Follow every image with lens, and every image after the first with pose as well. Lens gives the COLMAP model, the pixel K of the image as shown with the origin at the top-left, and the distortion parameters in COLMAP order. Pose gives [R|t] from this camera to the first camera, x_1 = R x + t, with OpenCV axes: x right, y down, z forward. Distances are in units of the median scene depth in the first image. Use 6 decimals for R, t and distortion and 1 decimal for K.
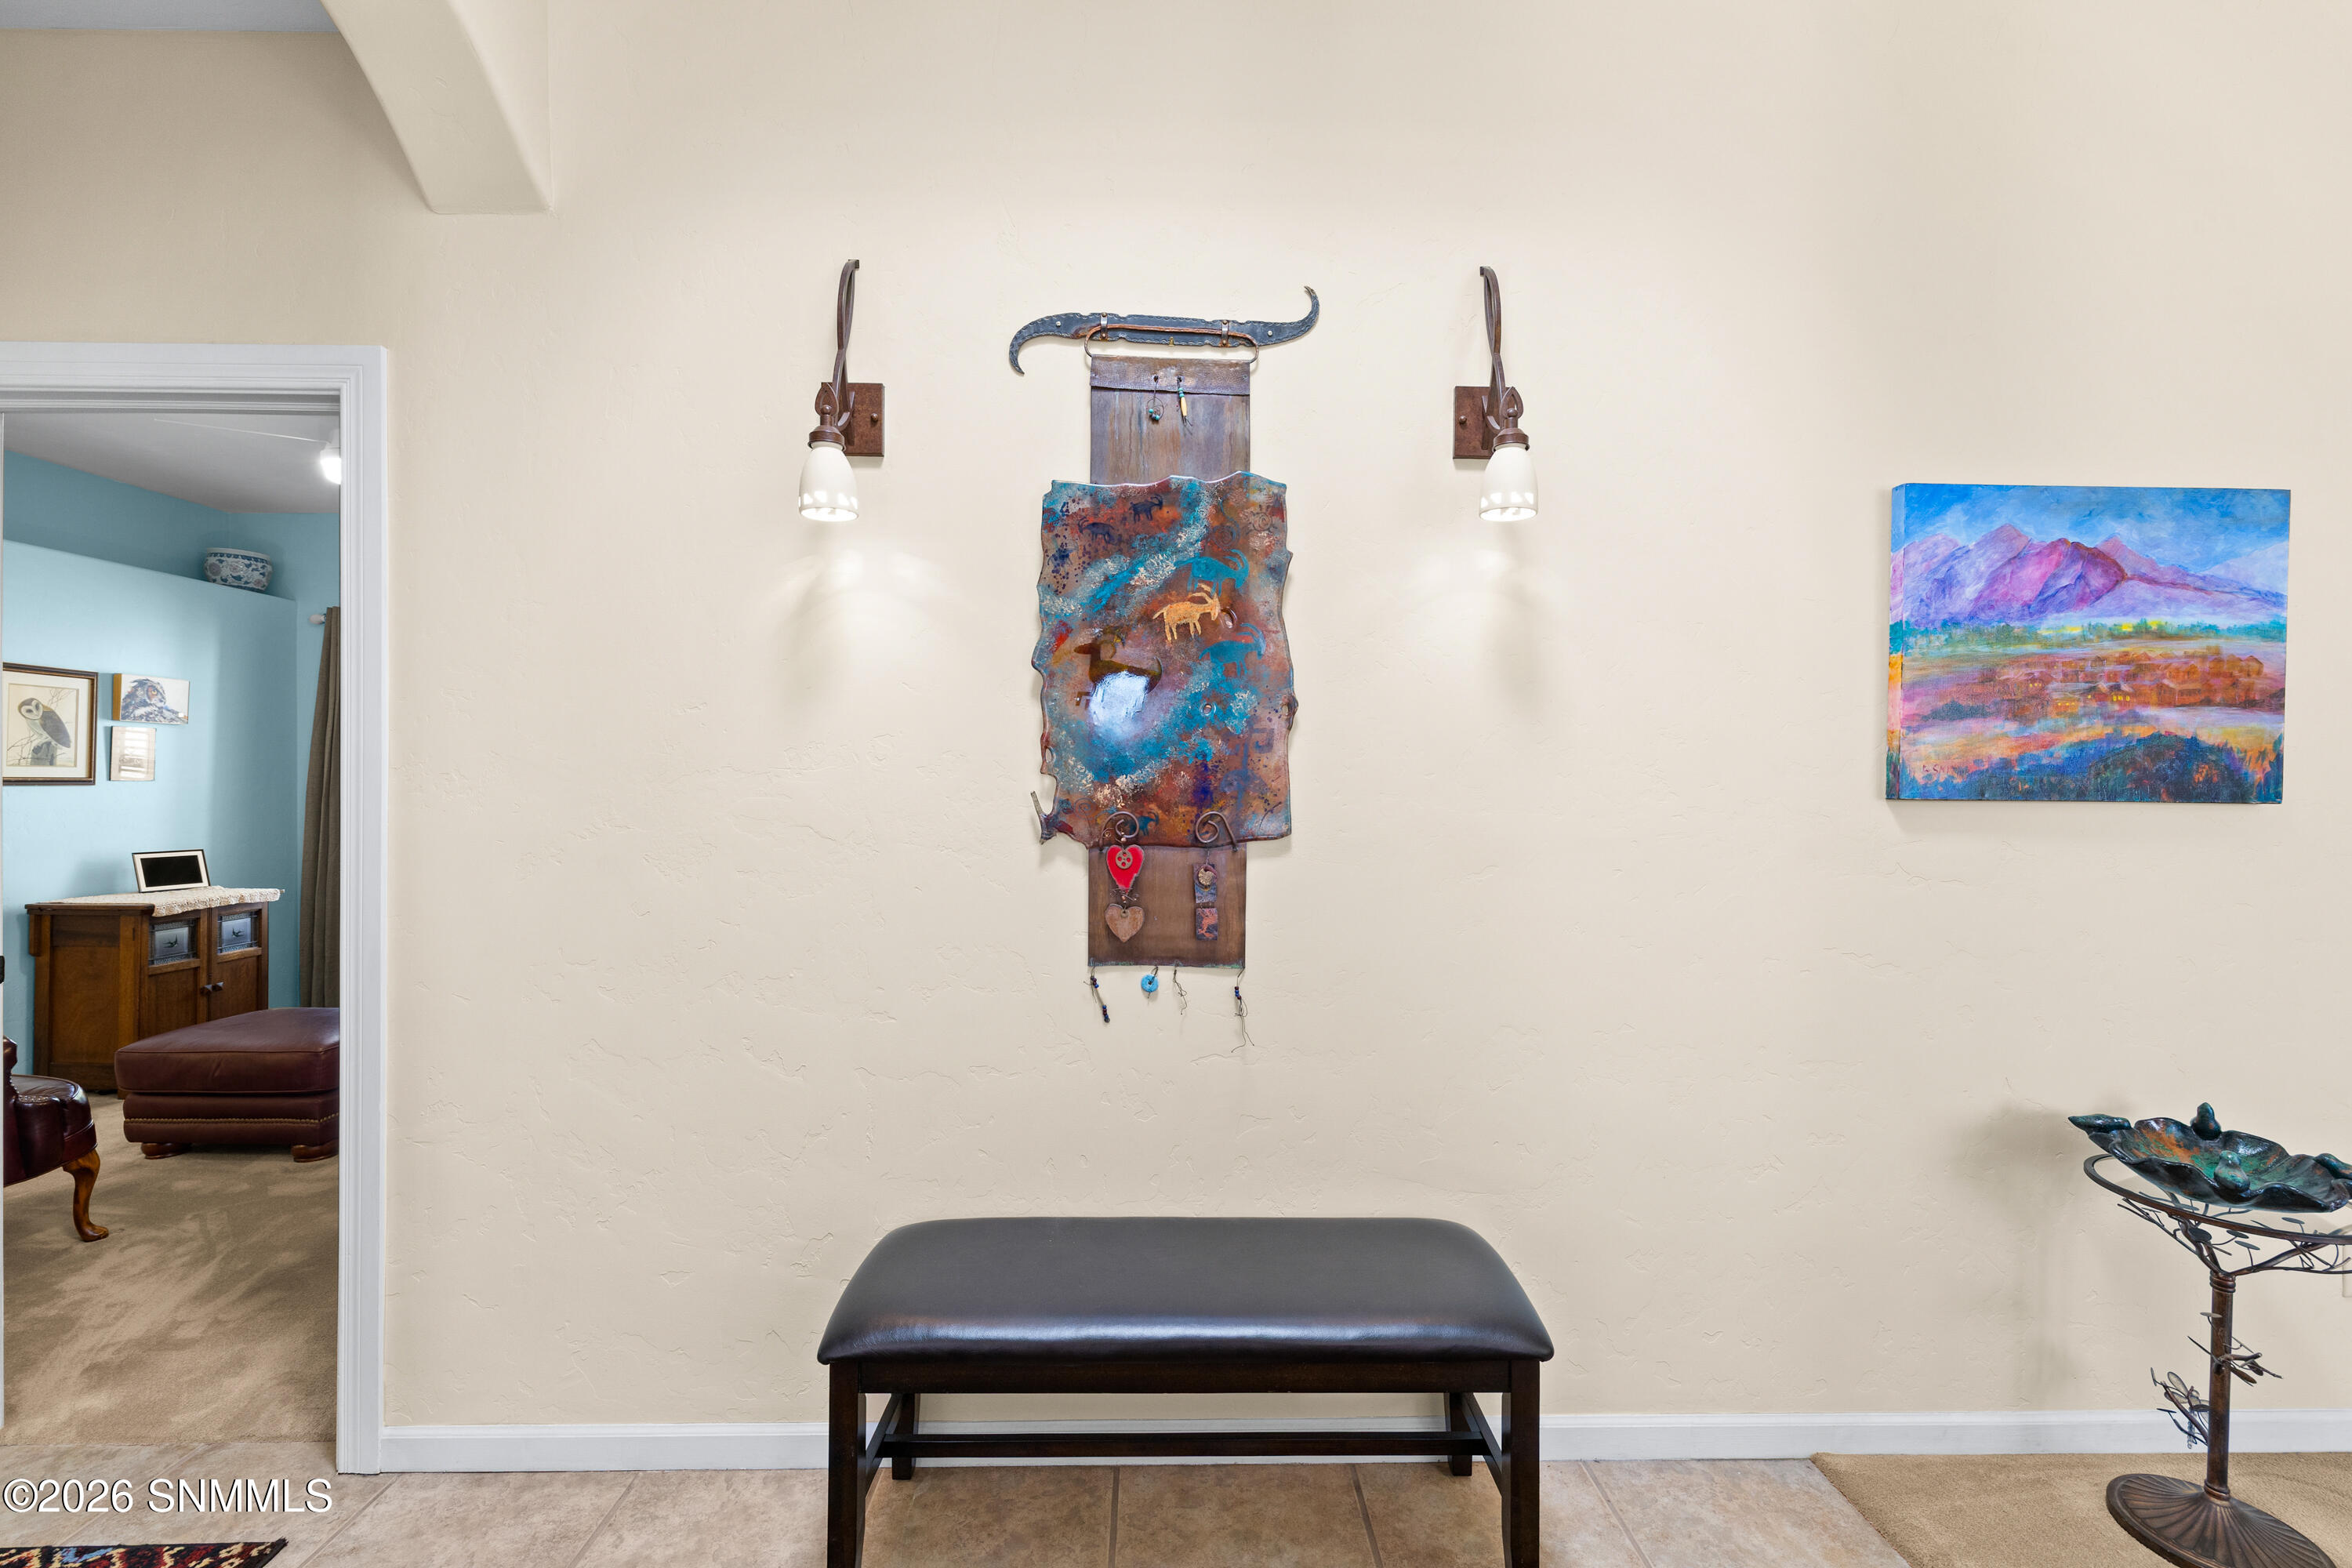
lens RADIAL K [[995.6, 0, 1183.2], [0, 995.6, 768.7], [0, 0, 1]] dist [-0.002826, 0.000914]
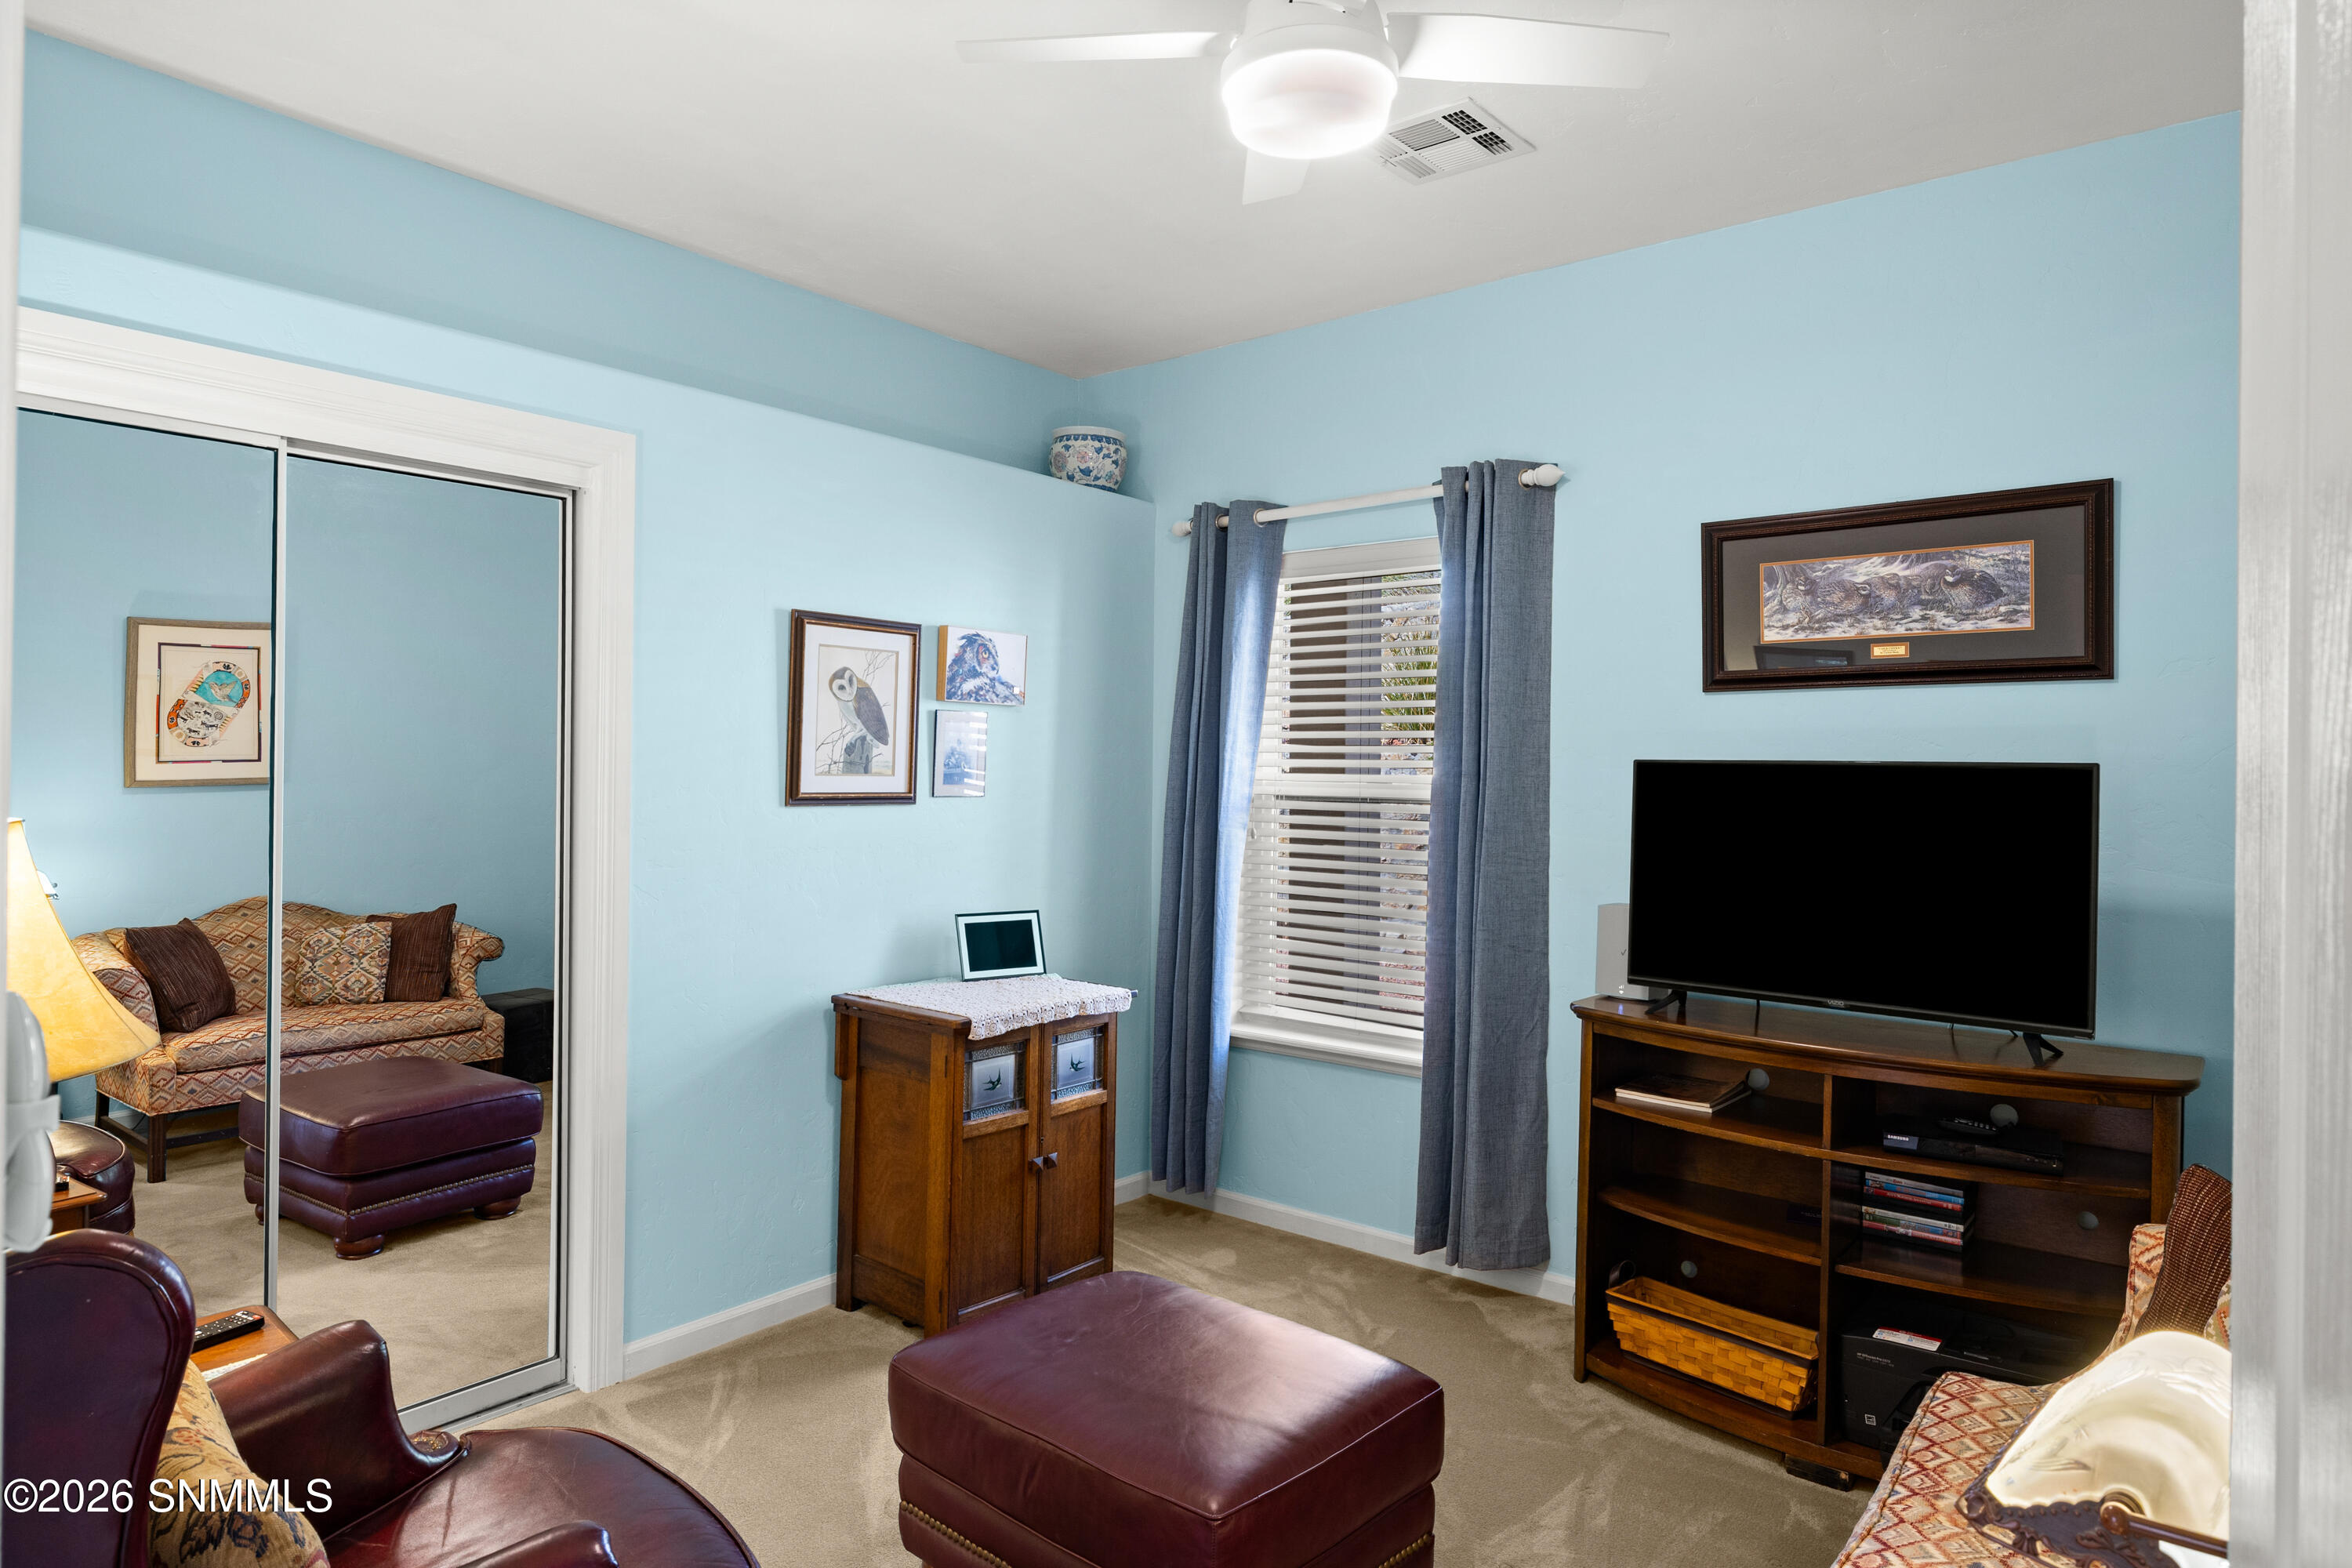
lens RADIAL K [[1325.1, 0, 1164.8], [0, 1325.1, 746.7], [0, 0, 1]] dist [0.001538, -0.000681]
pose [[0.760116, 0.007723, -0.649742, -0.424109], [-0.011052, 0.999938, -0.001044, -0.020286], [0.649693, 0.007974, 0.760154, 0.457354]]
